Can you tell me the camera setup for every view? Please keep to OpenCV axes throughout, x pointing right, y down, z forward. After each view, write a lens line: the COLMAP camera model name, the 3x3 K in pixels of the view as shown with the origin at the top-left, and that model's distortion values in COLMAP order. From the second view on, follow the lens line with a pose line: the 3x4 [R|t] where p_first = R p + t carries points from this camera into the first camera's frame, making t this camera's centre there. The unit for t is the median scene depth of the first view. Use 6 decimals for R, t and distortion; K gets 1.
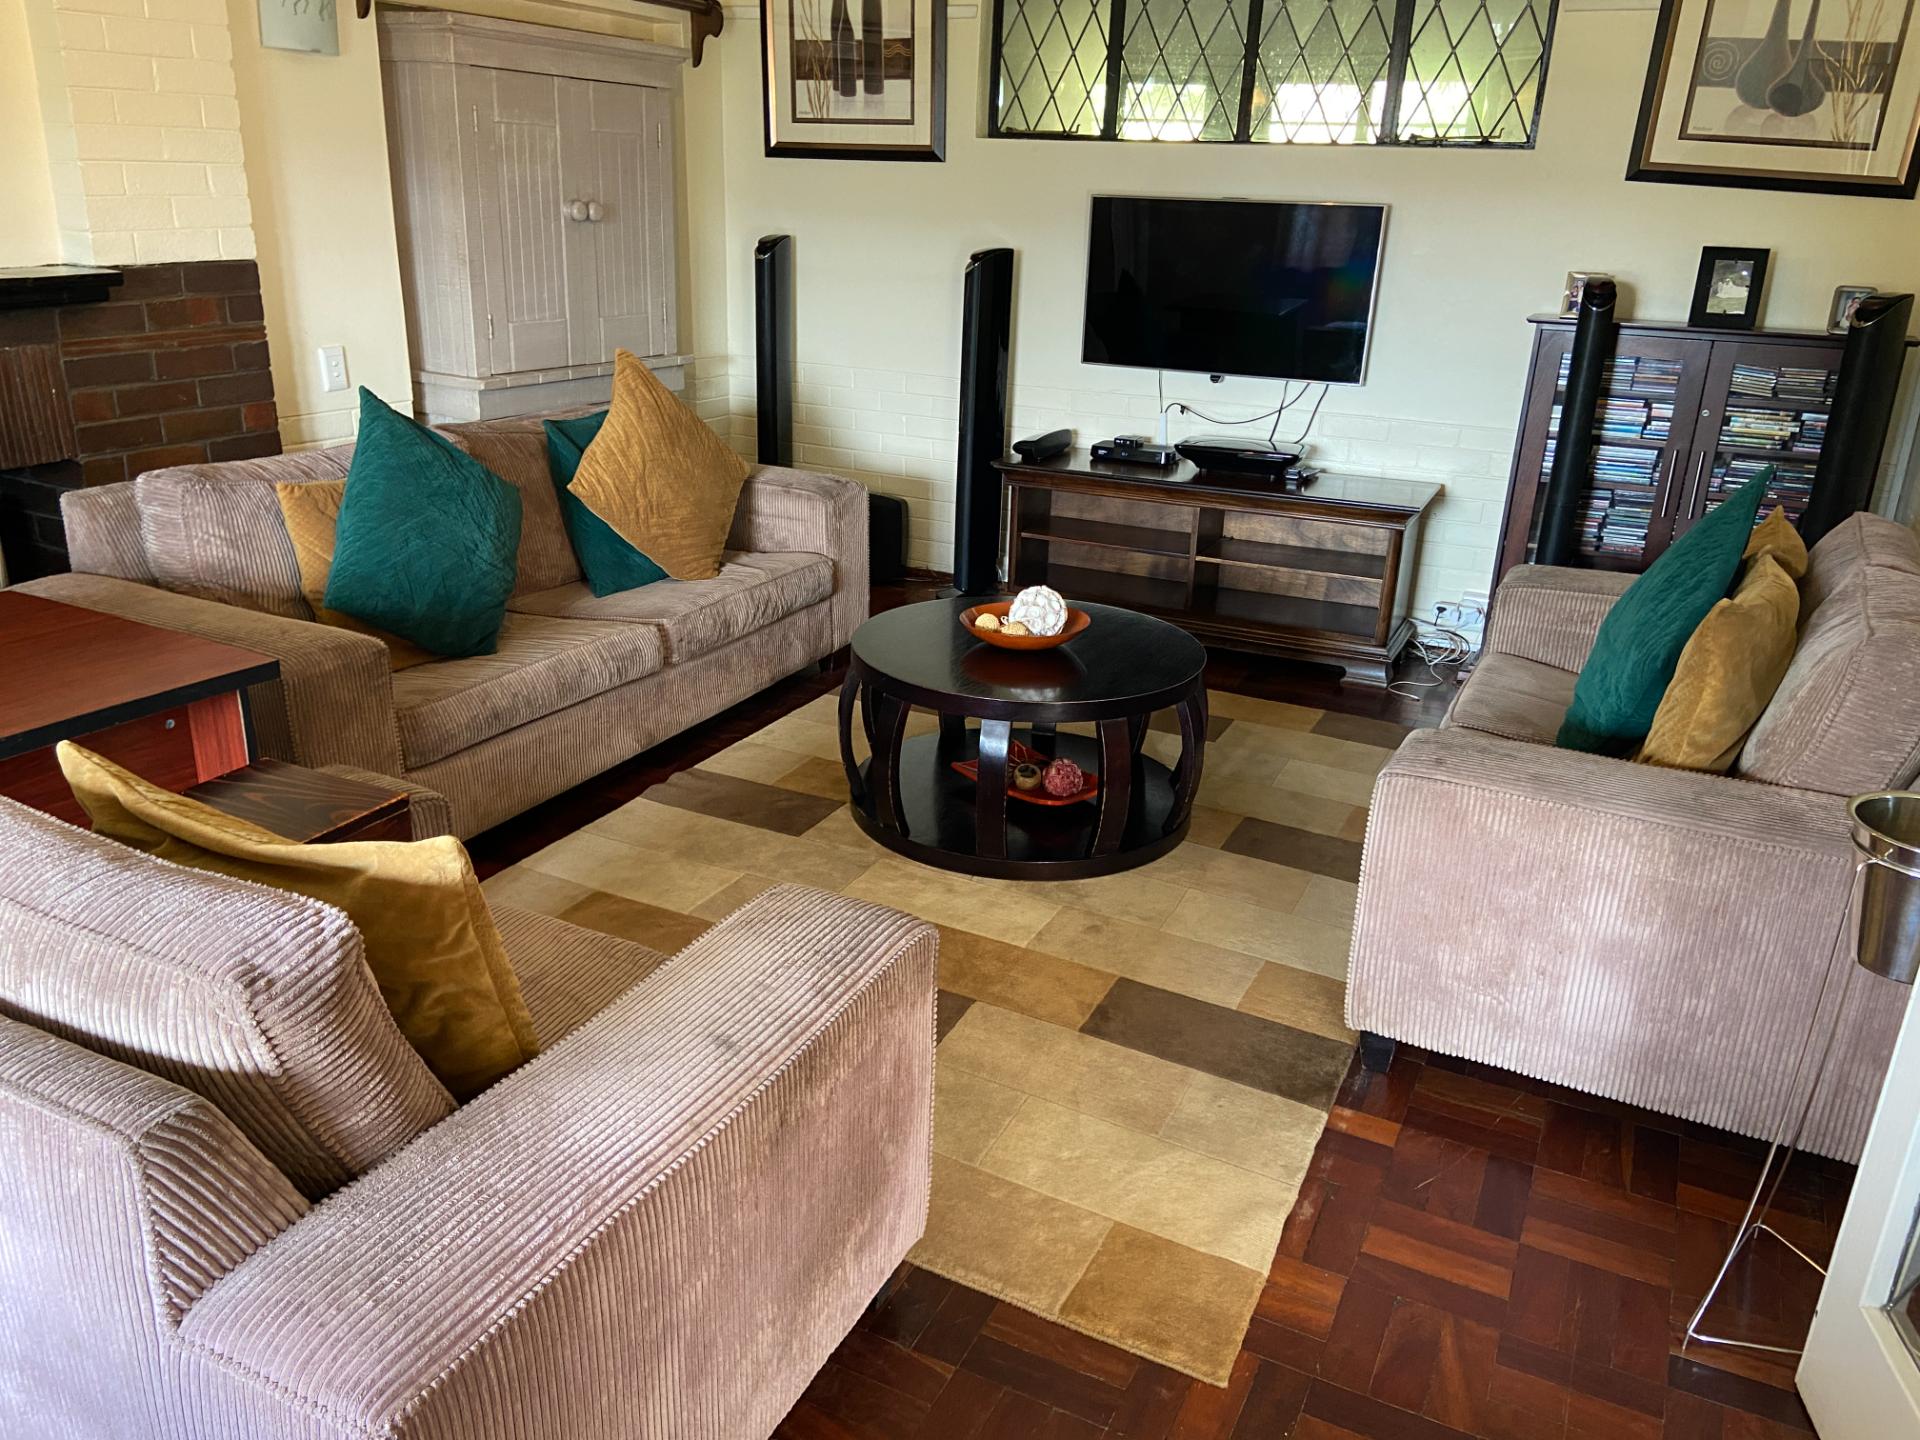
lens RADIAL K [[1449.7, 0, 963.7], [0, 1449.7, 713.0], [0, 0, 1]] dist [0.119015, -0.146278]
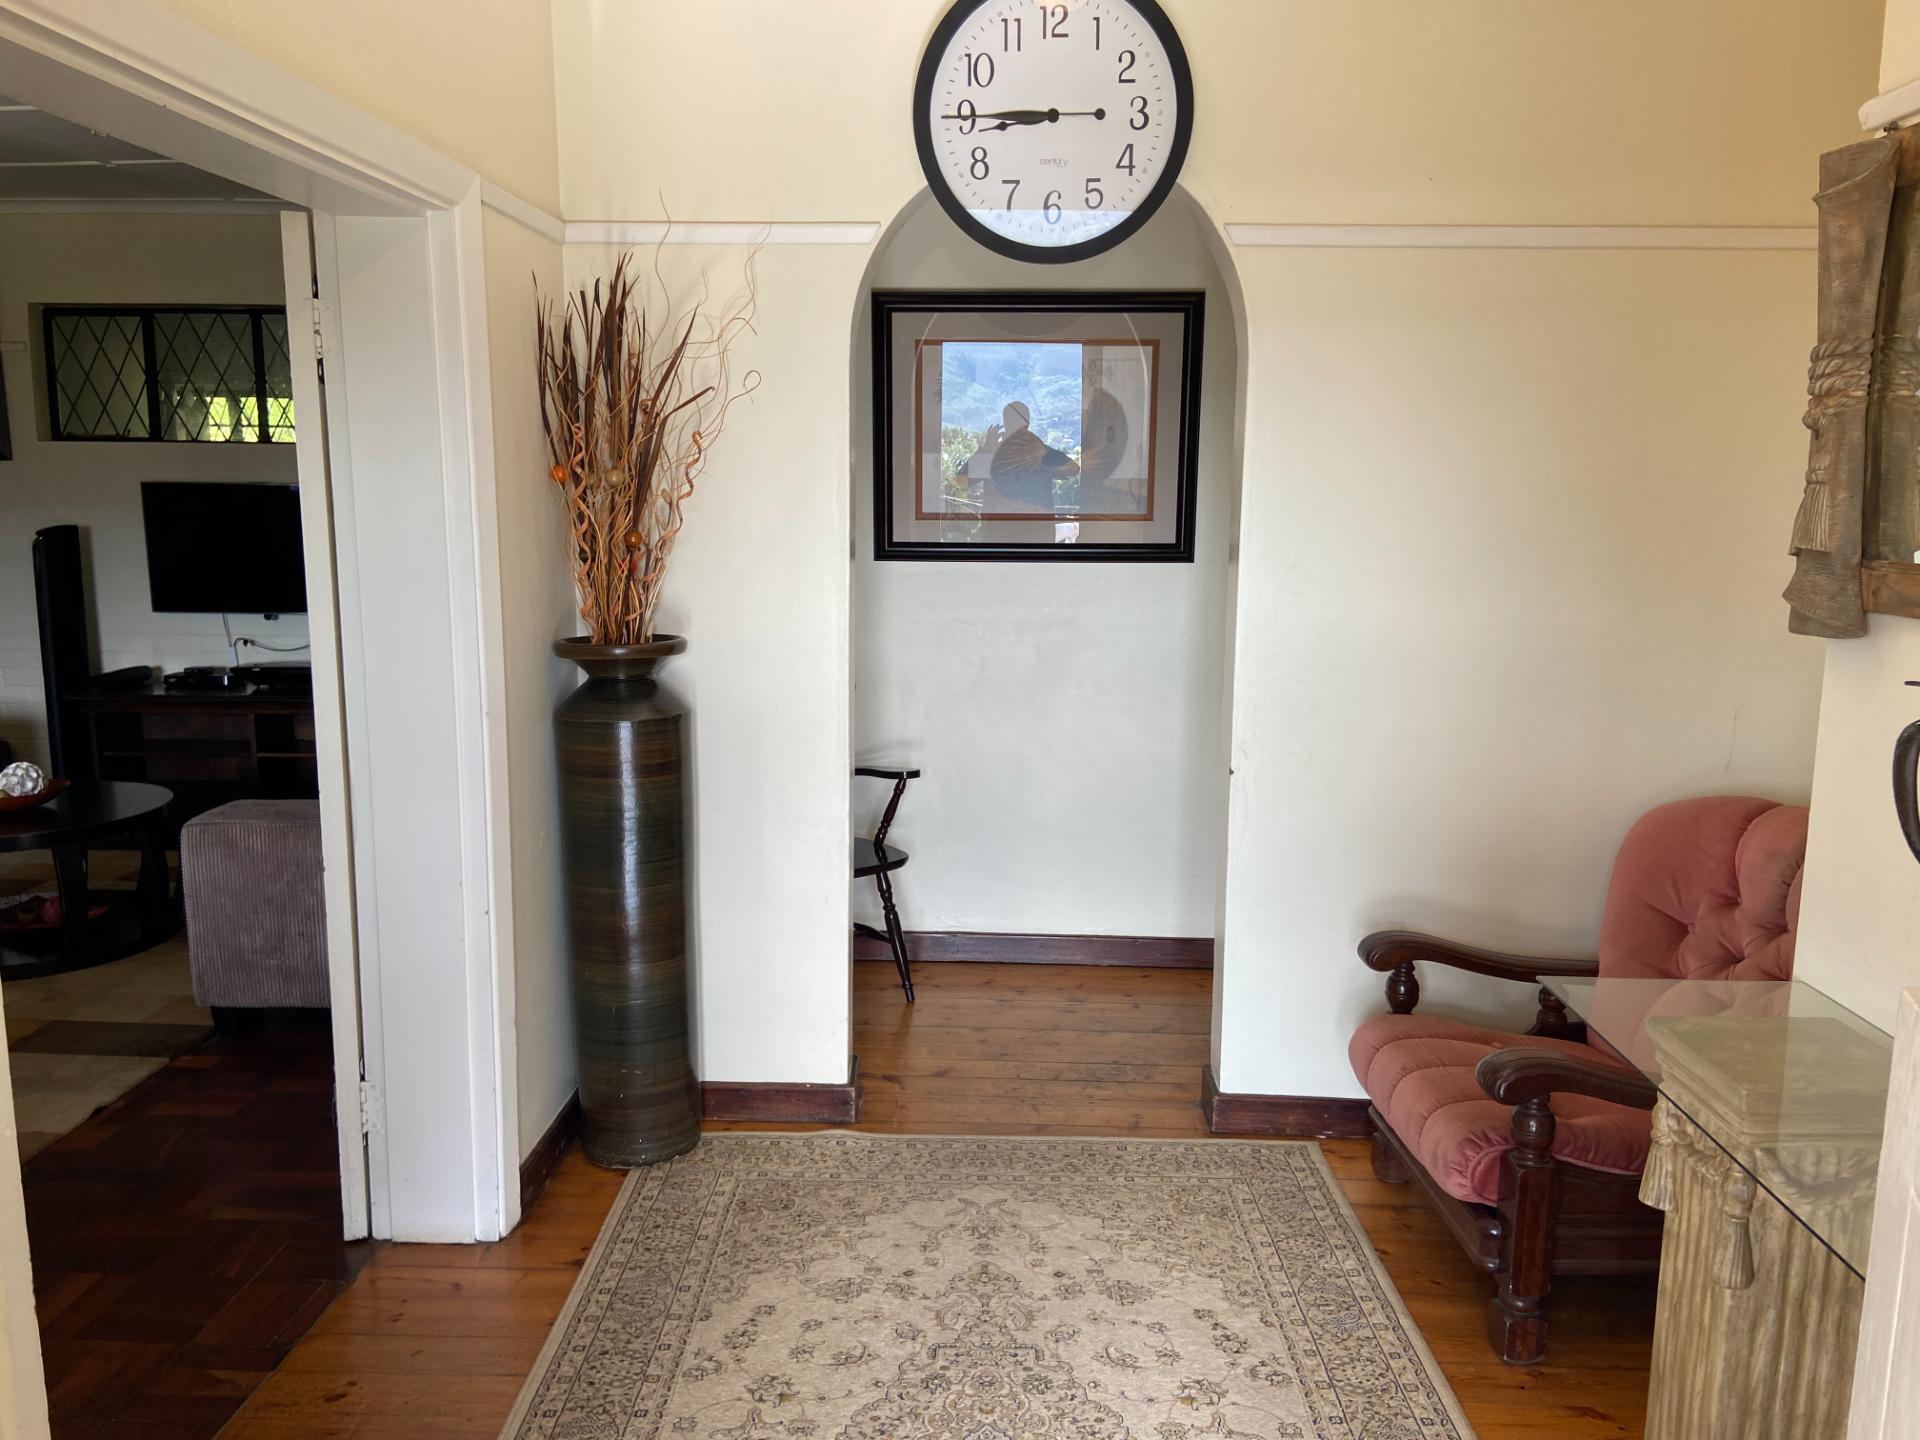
lens RADIAL K [[1449.7, 0, 956.3], [0, 1449.7, 717.2], [0, 0, 1]] dist [0.119015, -0.146278]
pose [[0.916242, -0.091949, 0.389930, 0.304913], [0.161827, 0.975311, -0.150267, 0.208727], [-0.366486, 0.200782, 0.908501, -0.522451]]
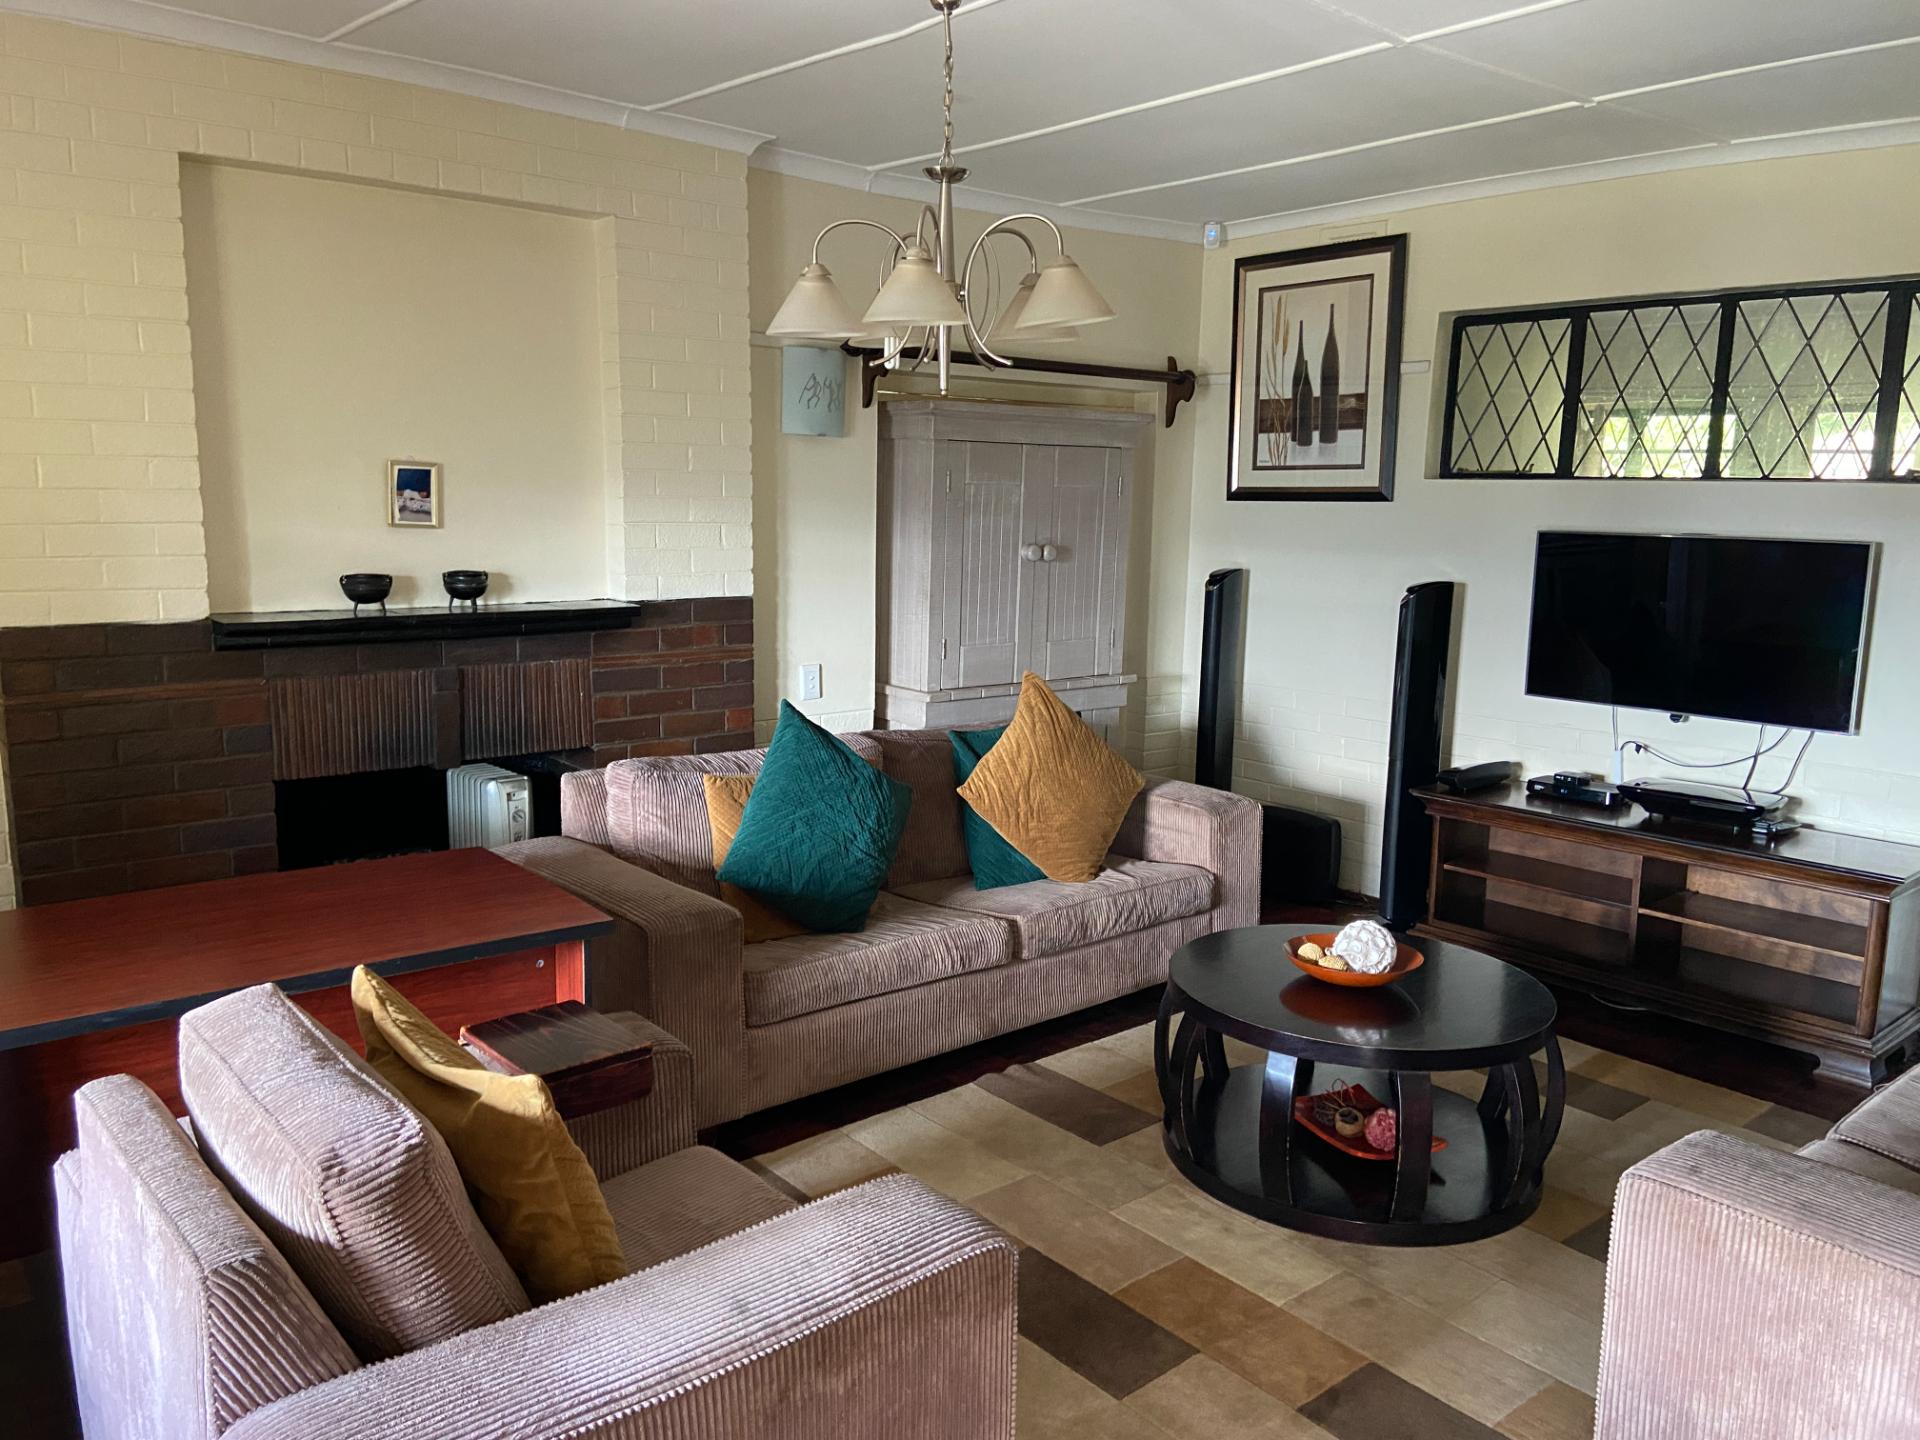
lens RADIAL K [[1449.7, 0, 959.1], [0, 1449.7, 719.8], [0, 0, 1]] dist [0.119015, -0.146278]
pose [[0.917466, 0.044602, -0.395307, 0.182473], [-0.122661, 0.976996, -0.174450, -0.014511], [0.378433, 0.208541, 0.901831, -0.012118]]
